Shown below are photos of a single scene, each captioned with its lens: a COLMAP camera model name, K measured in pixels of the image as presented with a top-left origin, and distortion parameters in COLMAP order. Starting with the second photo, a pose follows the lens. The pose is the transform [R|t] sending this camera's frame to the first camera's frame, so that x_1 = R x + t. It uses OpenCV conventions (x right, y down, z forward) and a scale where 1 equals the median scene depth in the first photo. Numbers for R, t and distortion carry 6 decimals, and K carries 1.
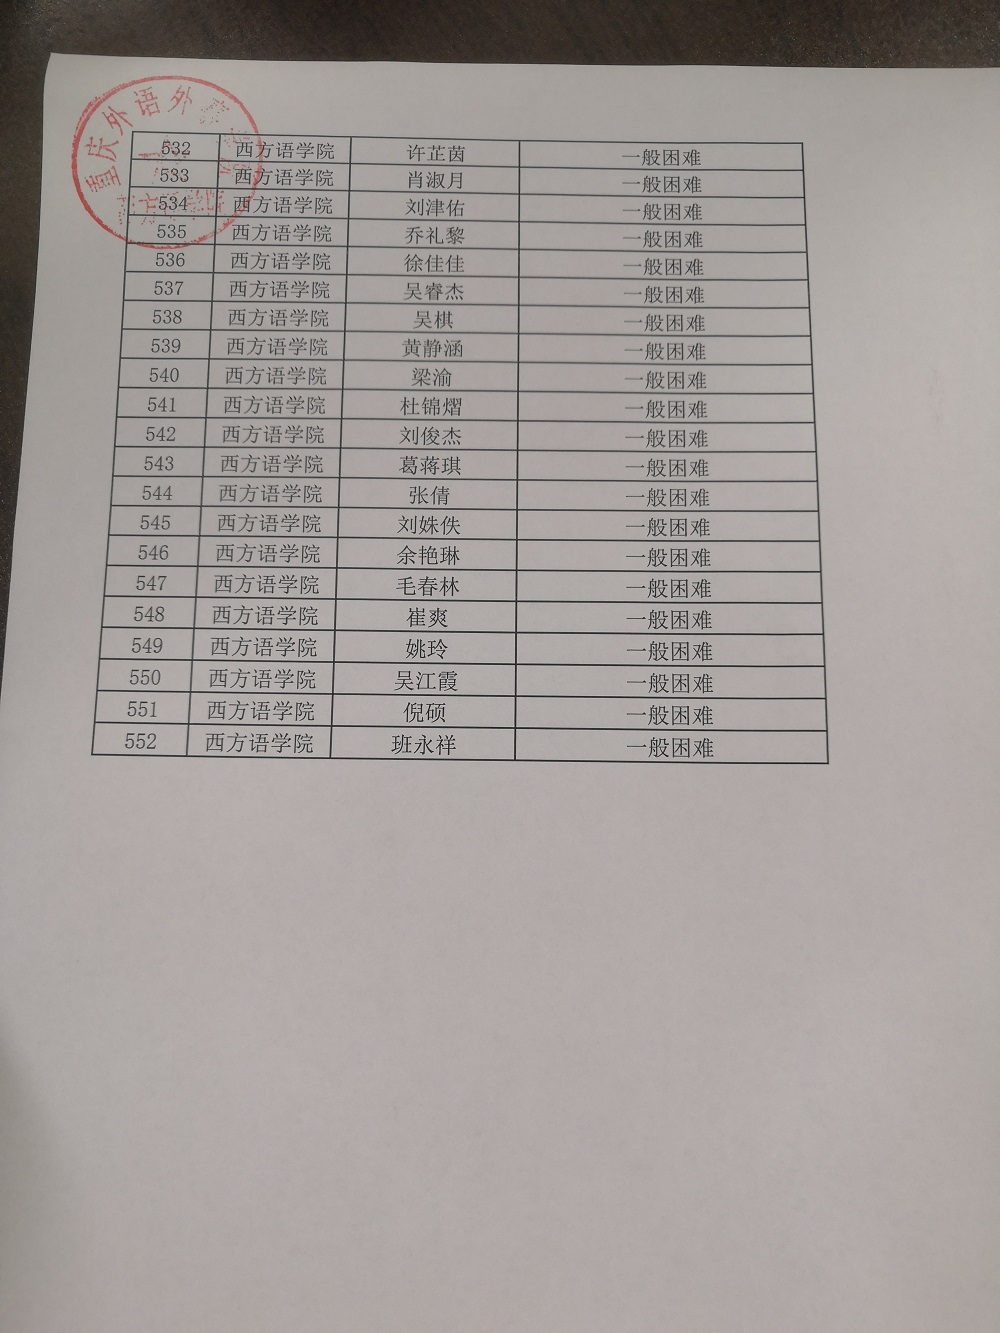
lens RADIAL K [[1097.2, 0, 502.3], [0, 1097.2, 666.5], [0, 0, 1]] dist [-0.002342, 0.000596]
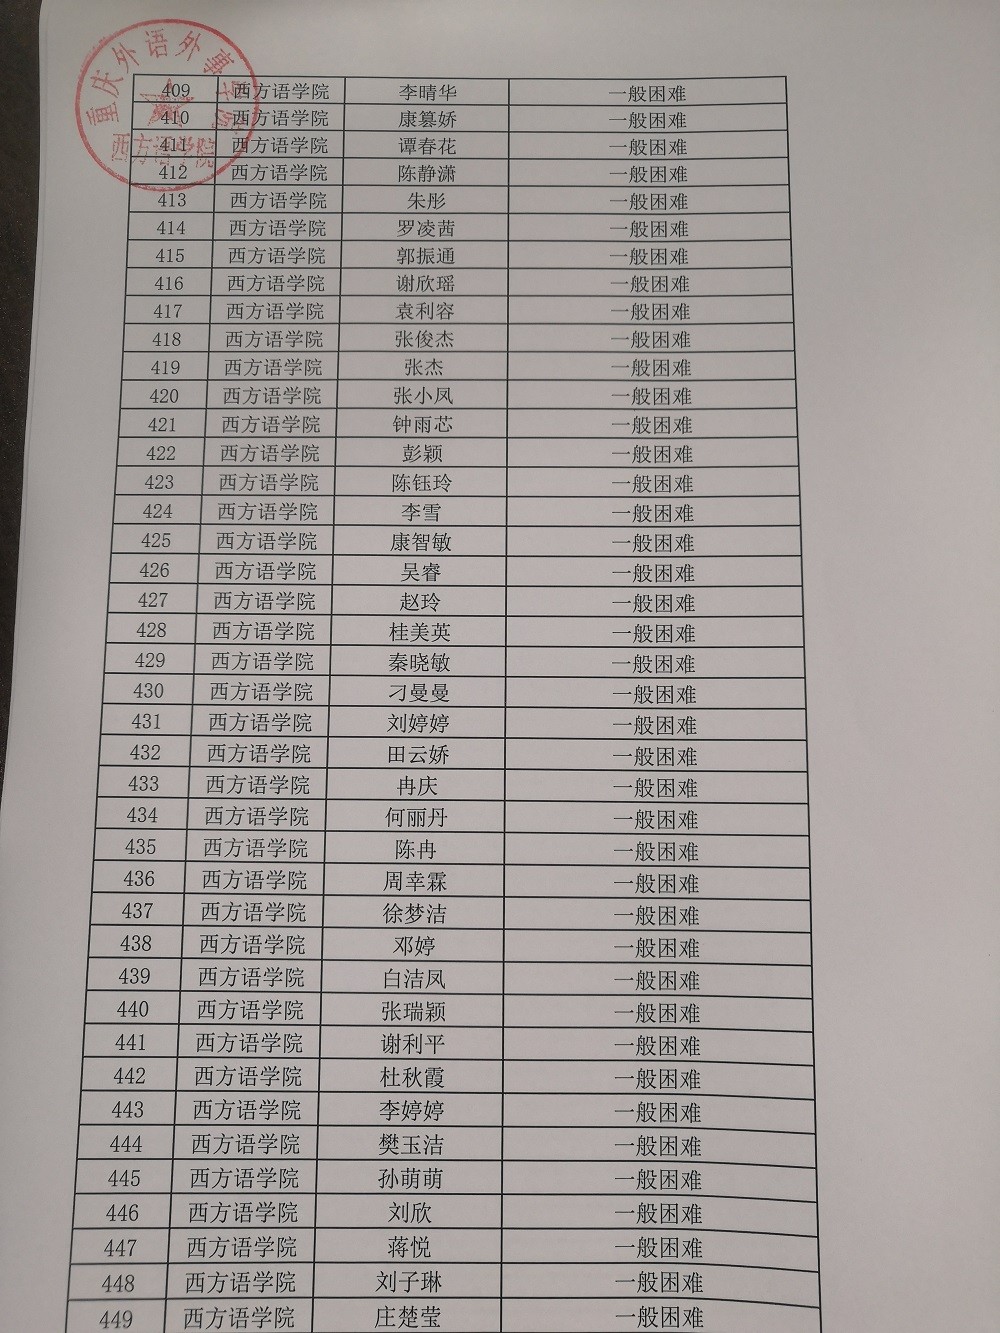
lens RADIAL K [[1050.9, 0, 494.8], [0, 1050.9, 669.3], [0, 0, 1]] dist [-0.002451, 0.000601]
pose [[0.999999, -0.000614, 0.001531, 0.002217], [0.000555, 0.999270, 0.038207, -0.230737], [-0.001553, -0.038206, 0.999269, 0.036946]]
